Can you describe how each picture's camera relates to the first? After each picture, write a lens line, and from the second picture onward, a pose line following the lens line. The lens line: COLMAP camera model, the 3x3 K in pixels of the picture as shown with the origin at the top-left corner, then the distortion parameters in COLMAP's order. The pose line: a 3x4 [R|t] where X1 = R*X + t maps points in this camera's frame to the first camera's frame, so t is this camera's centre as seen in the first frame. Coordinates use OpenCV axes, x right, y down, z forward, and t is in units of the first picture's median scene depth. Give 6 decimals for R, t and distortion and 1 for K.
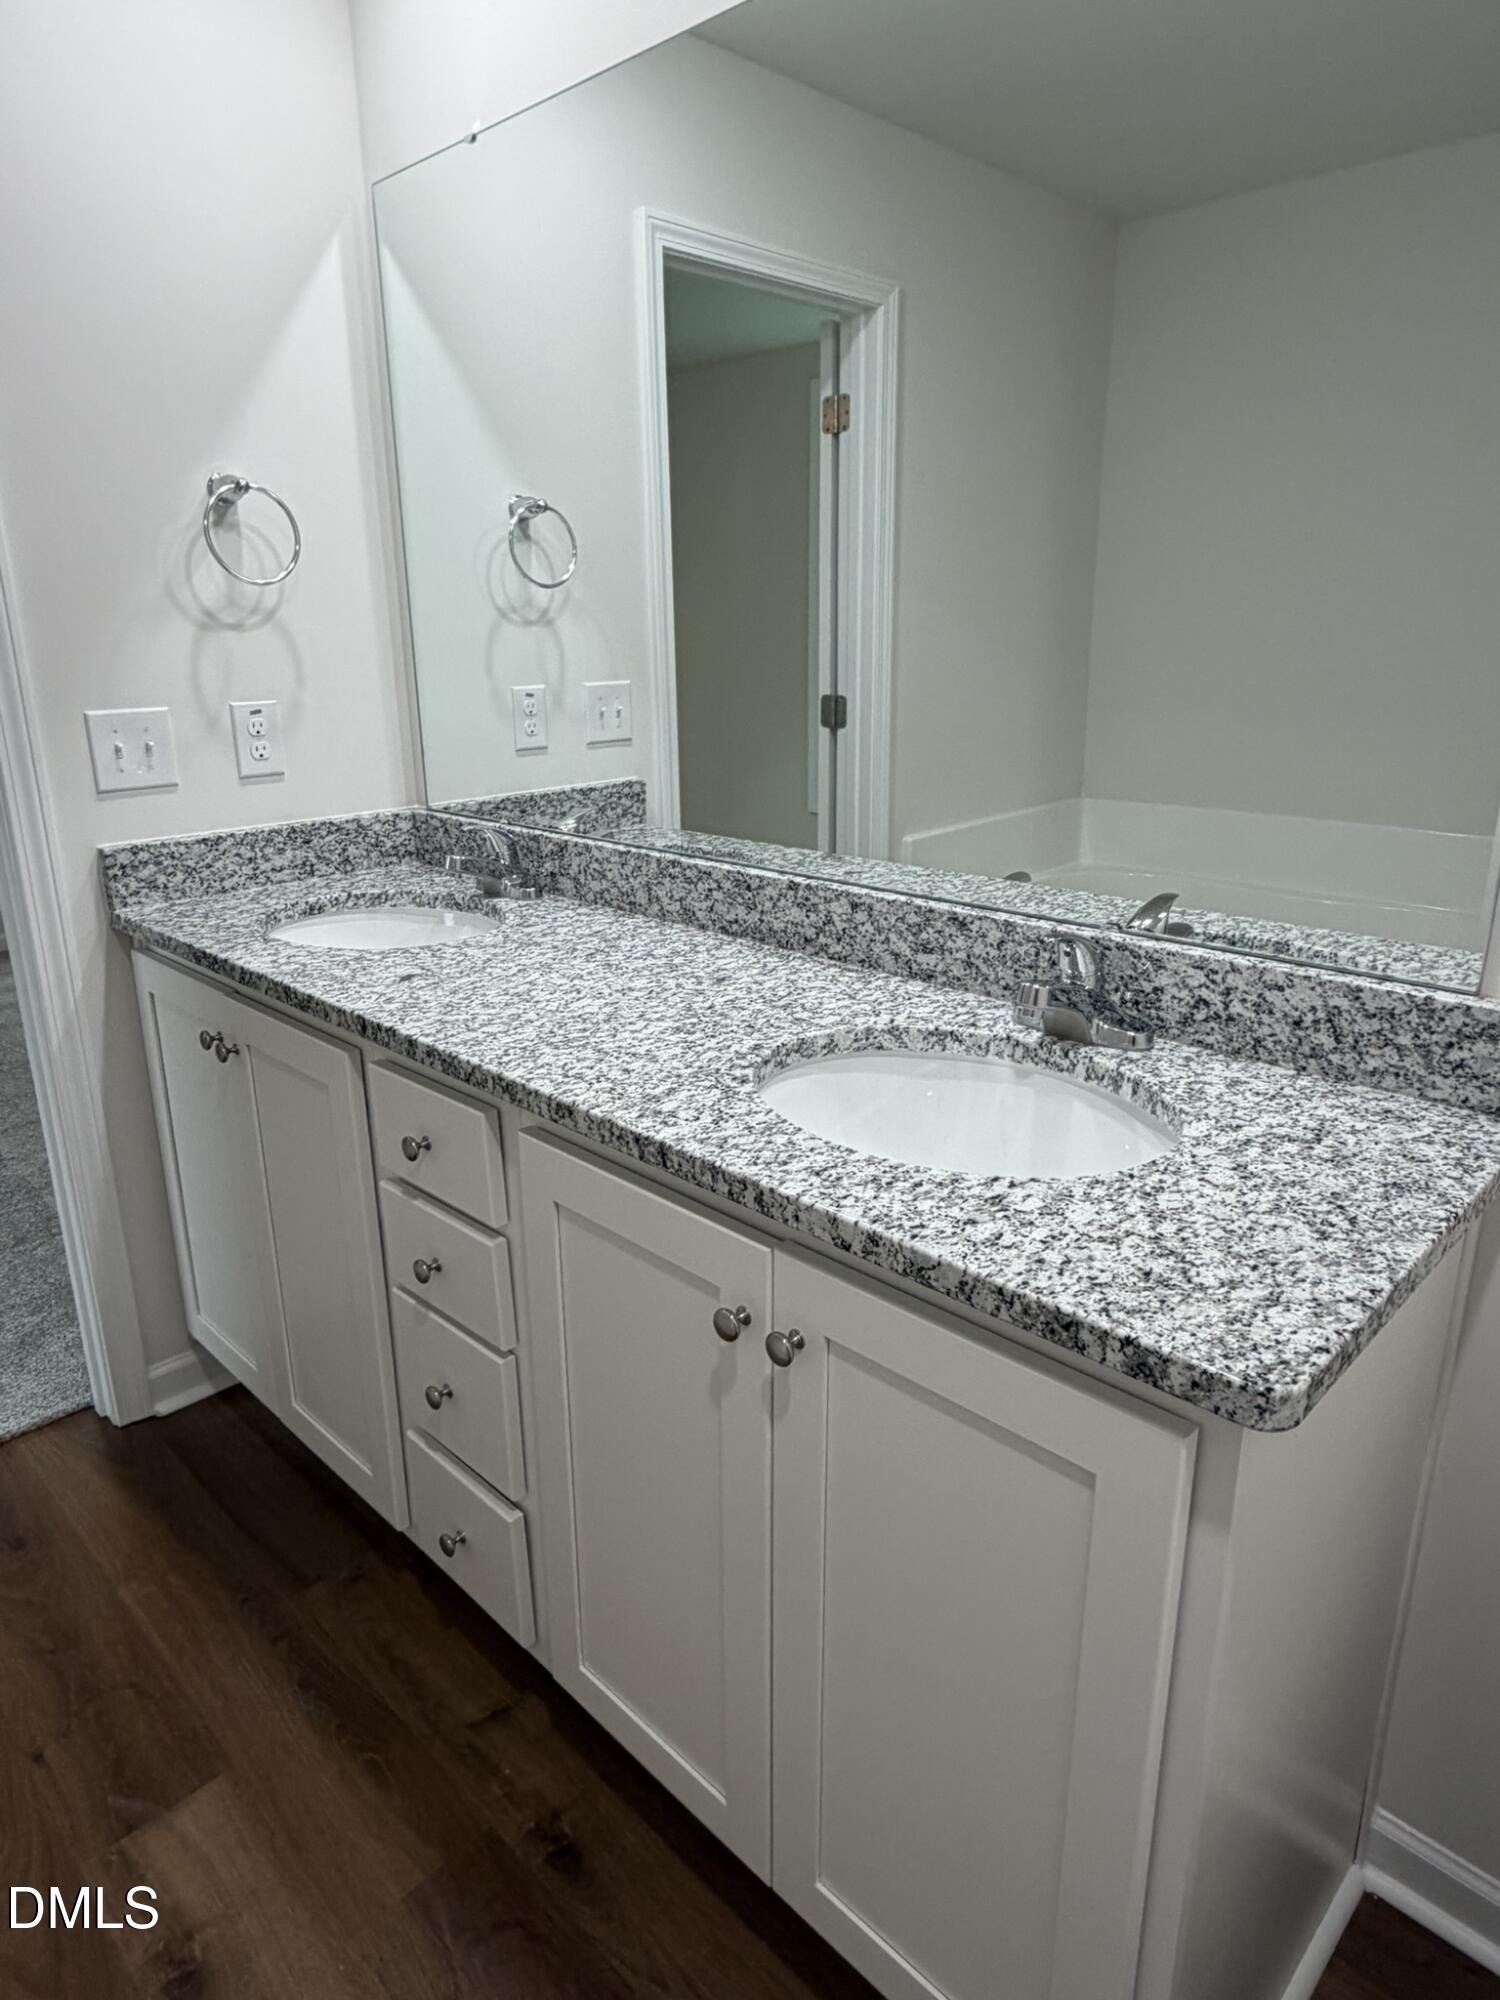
lens RADIAL K [[1233.7, 0, 742.6], [0, 1233.7, 983.8], [0, 0, 1]] dist [0.000823, -0.000267]
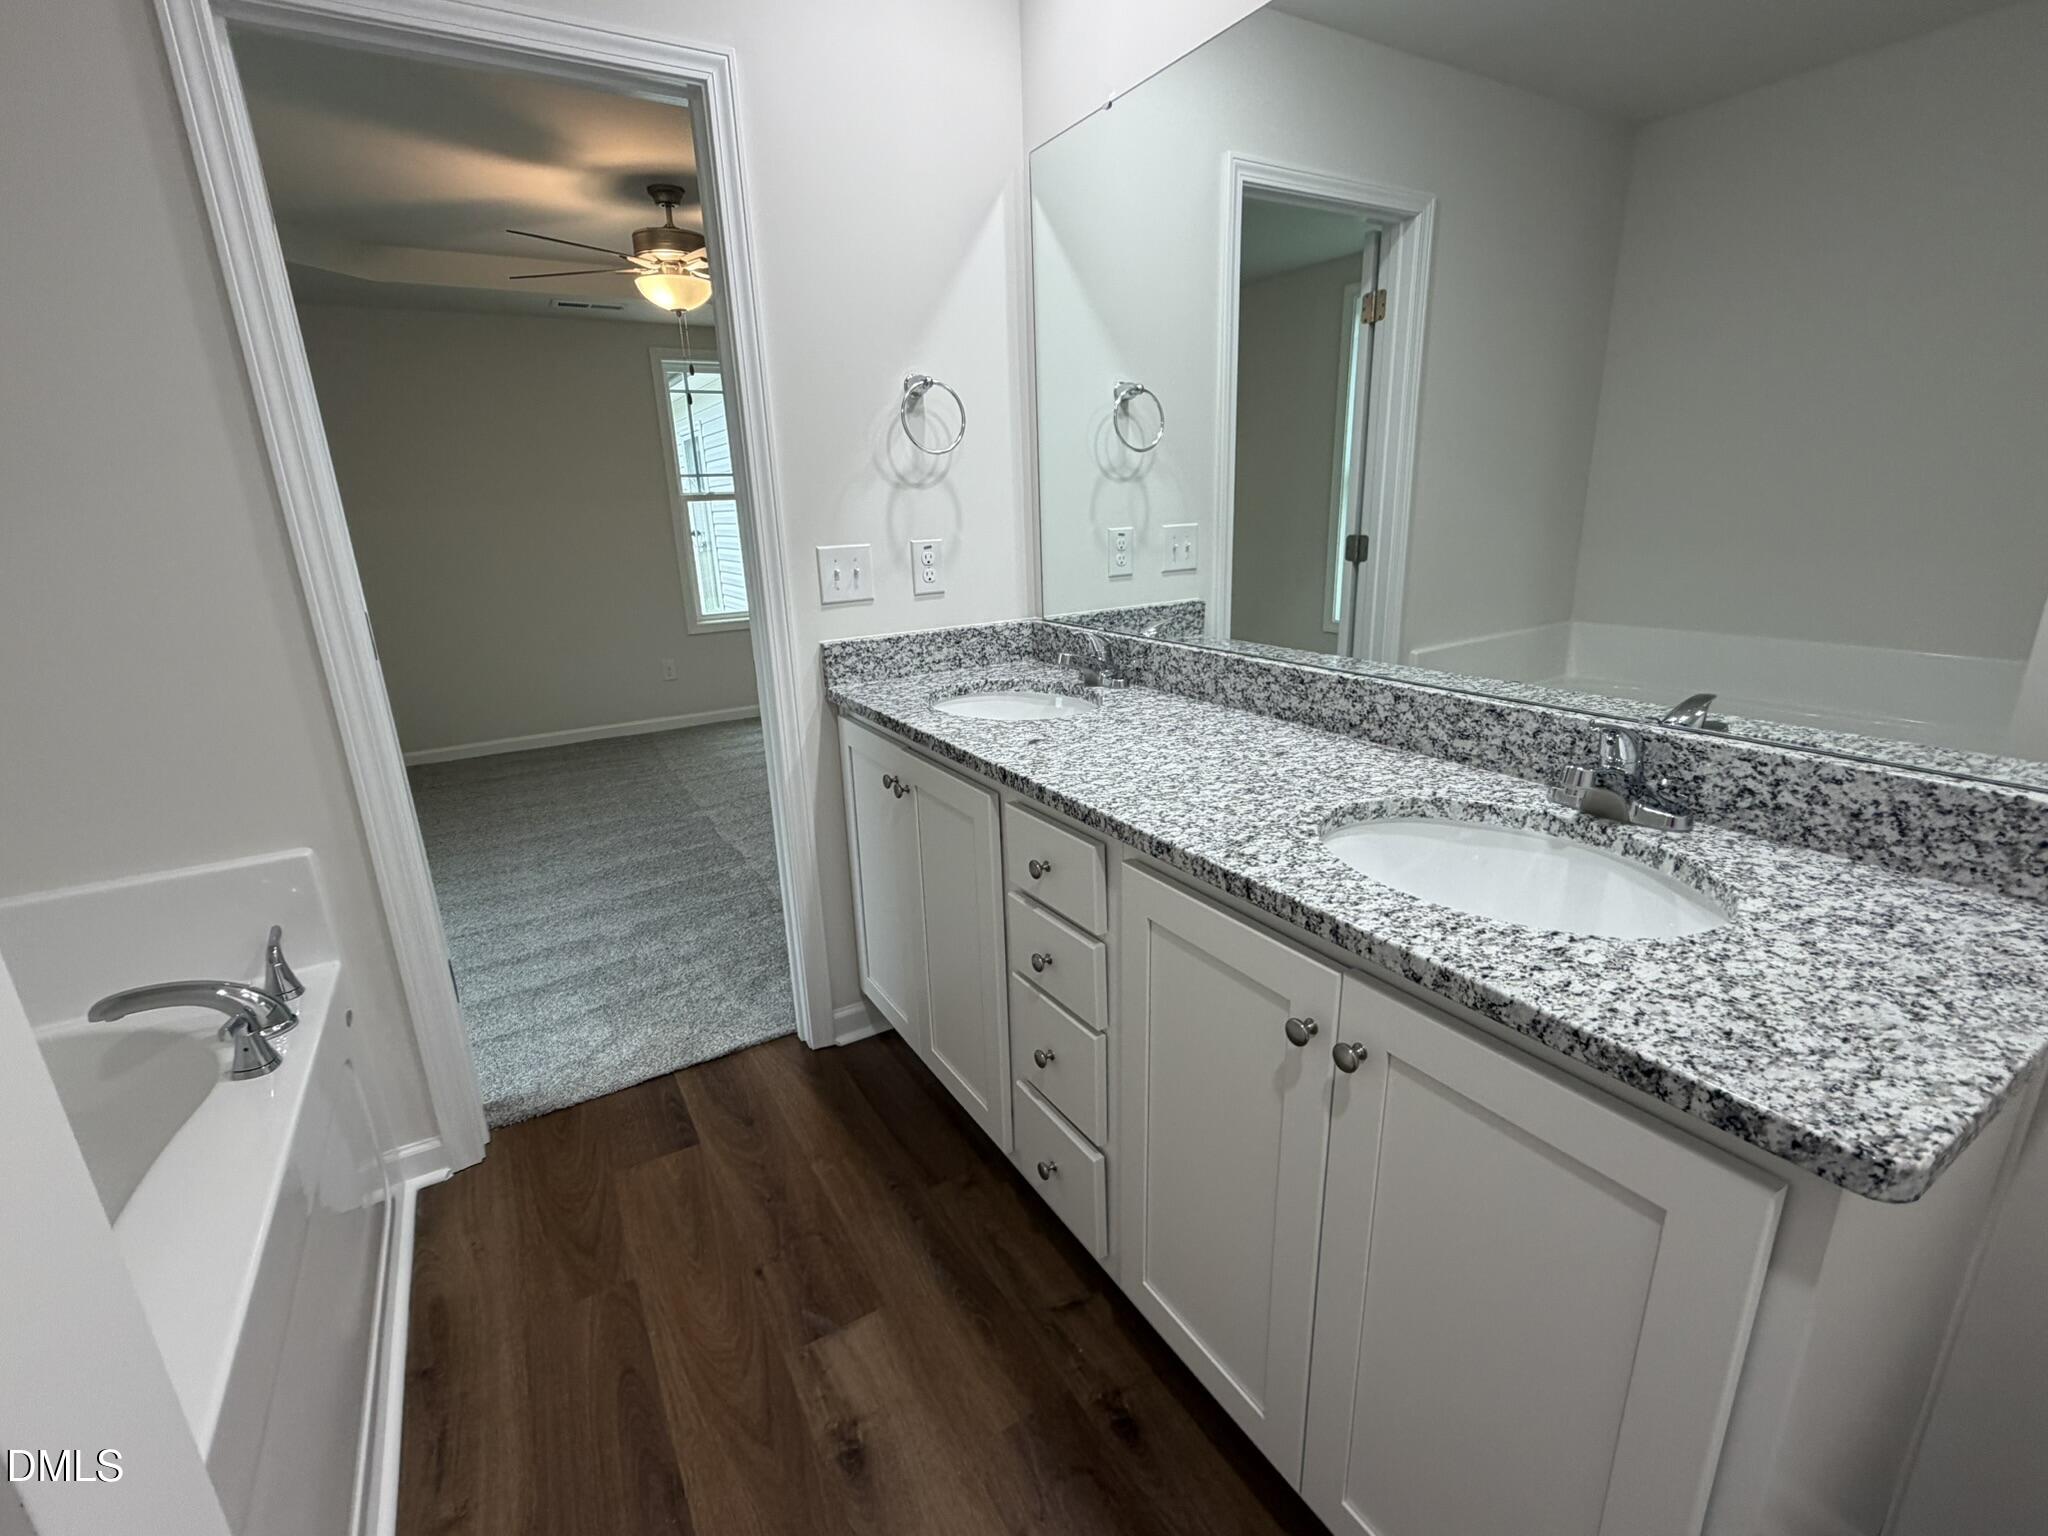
lens RADIAL K [[918.5, 0, 1011.1], [0, 918.5, 766.2], [0, 0, 1]] dist [0.000046, 0.000198]
pose [[0.967541, 0.048963, -0.247926, -0.051932], [-0.047908, 0.998799, 0.010289, 0.013152], [0.248132, 0.001923, 0.968724, 0.036948]]
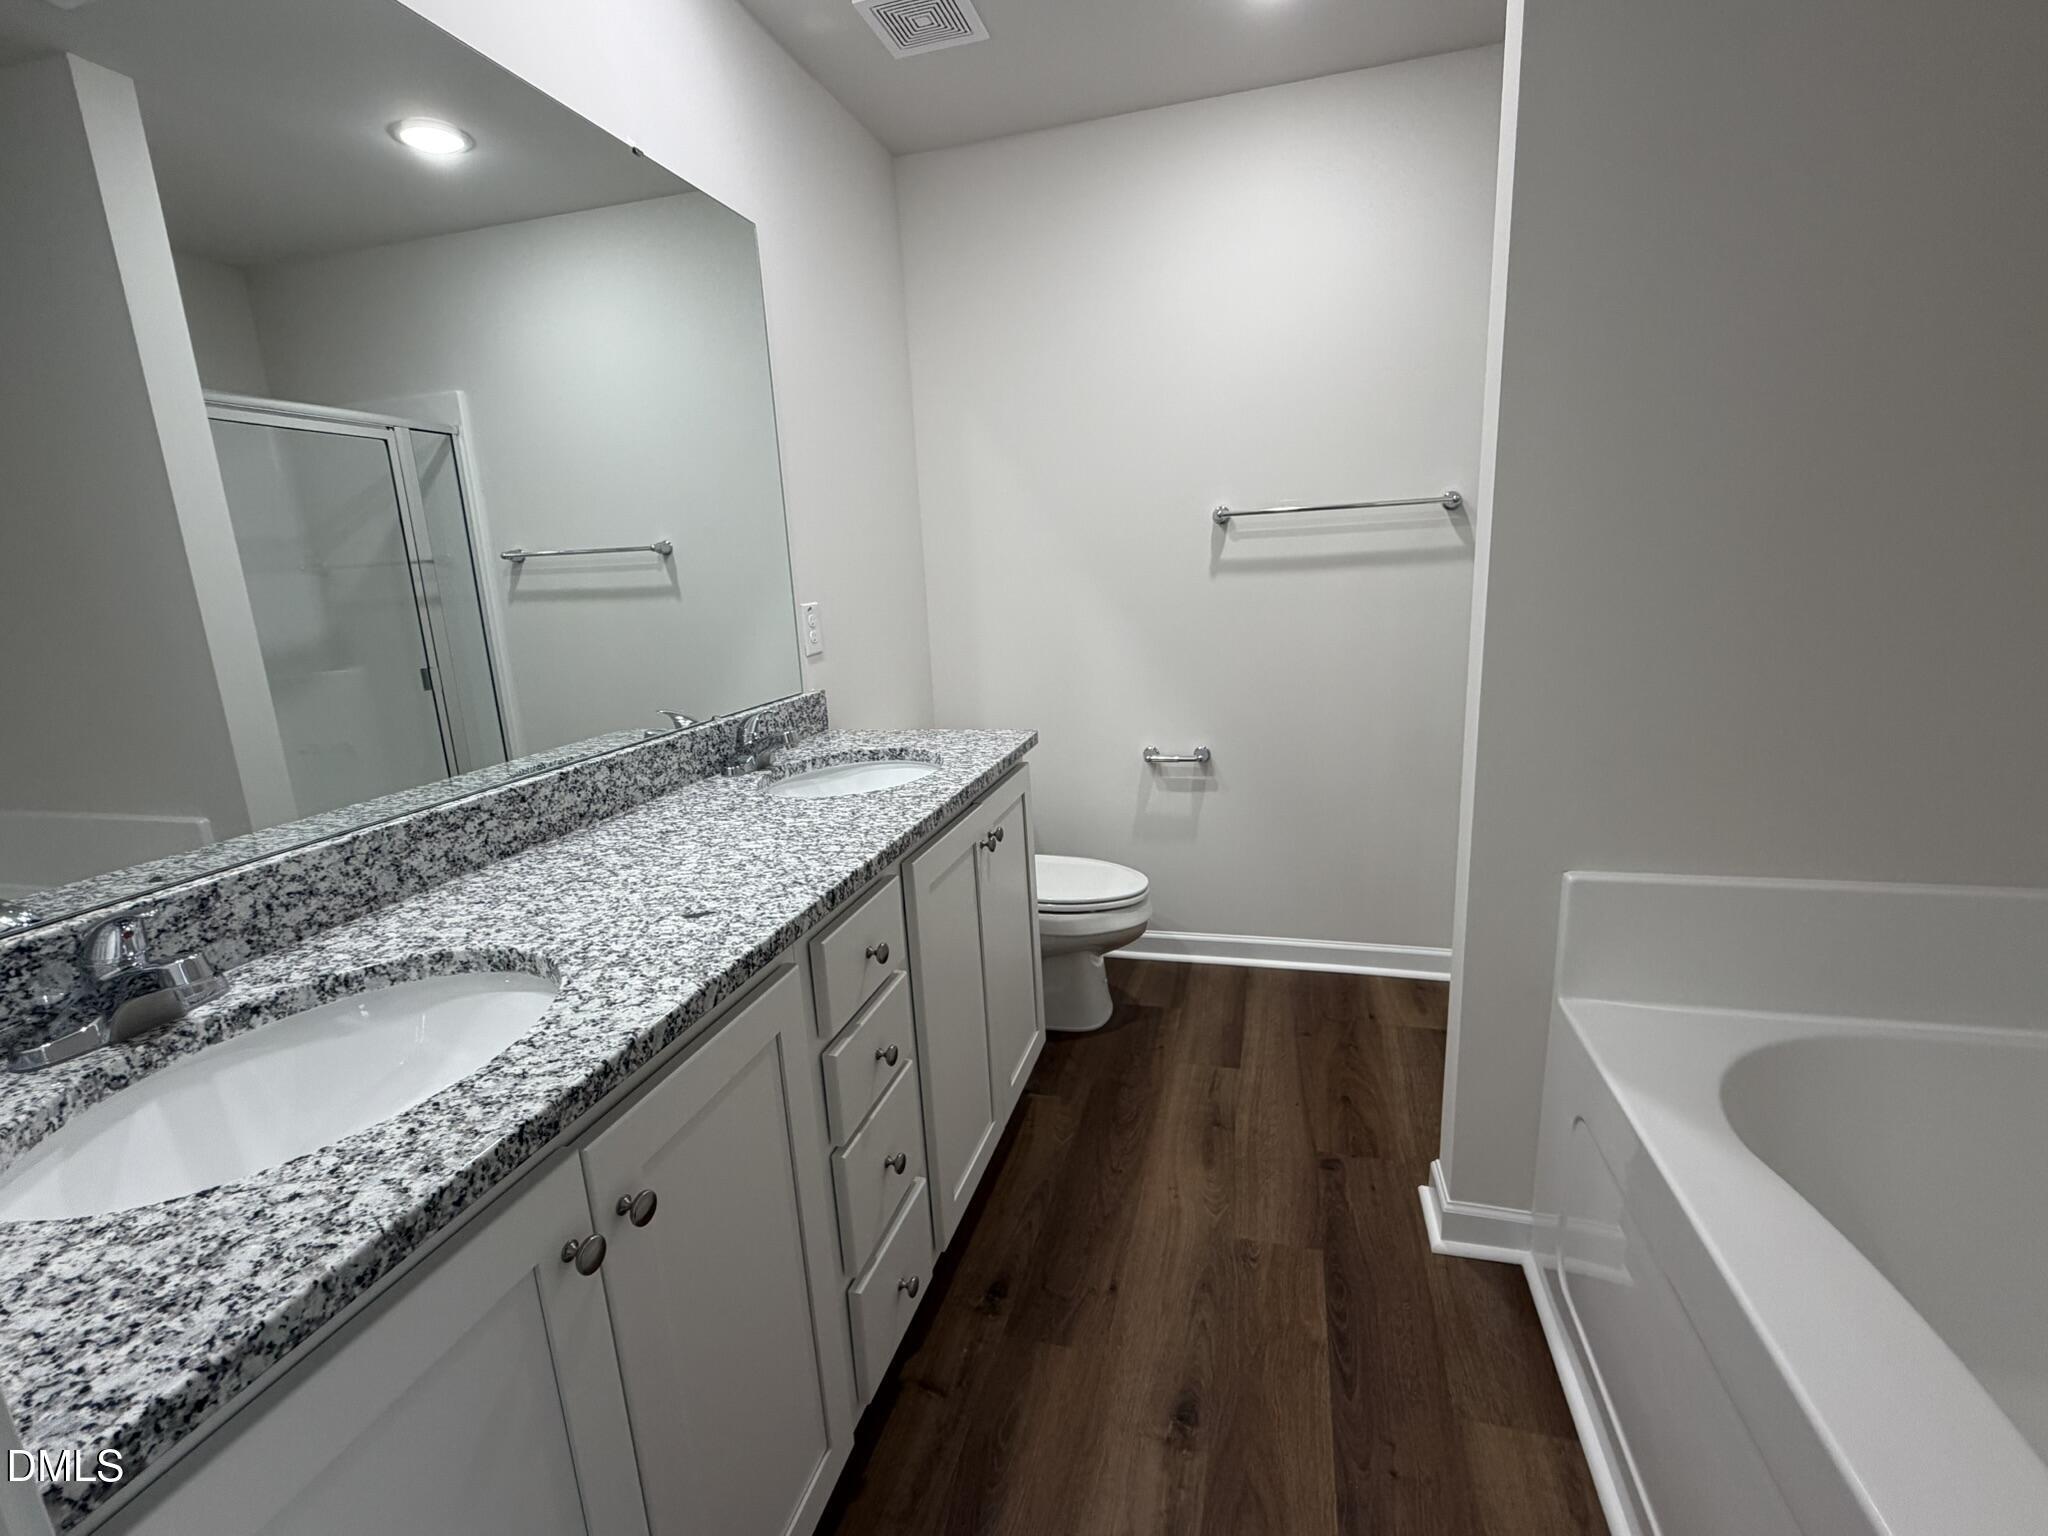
lens RADIAL K [[918.5, 0, 1026.8], [0, 918.5, 768.3], [0, 0, 1]] dist [0.000046, 0.000198]
pose [[-0.491781, -0.156998, 0.856448, -1.013632], [0.300334, 0.892660, 0.336091, -0.272443], [-0.817282, 0.422503, -0.391842, 1.081364]]
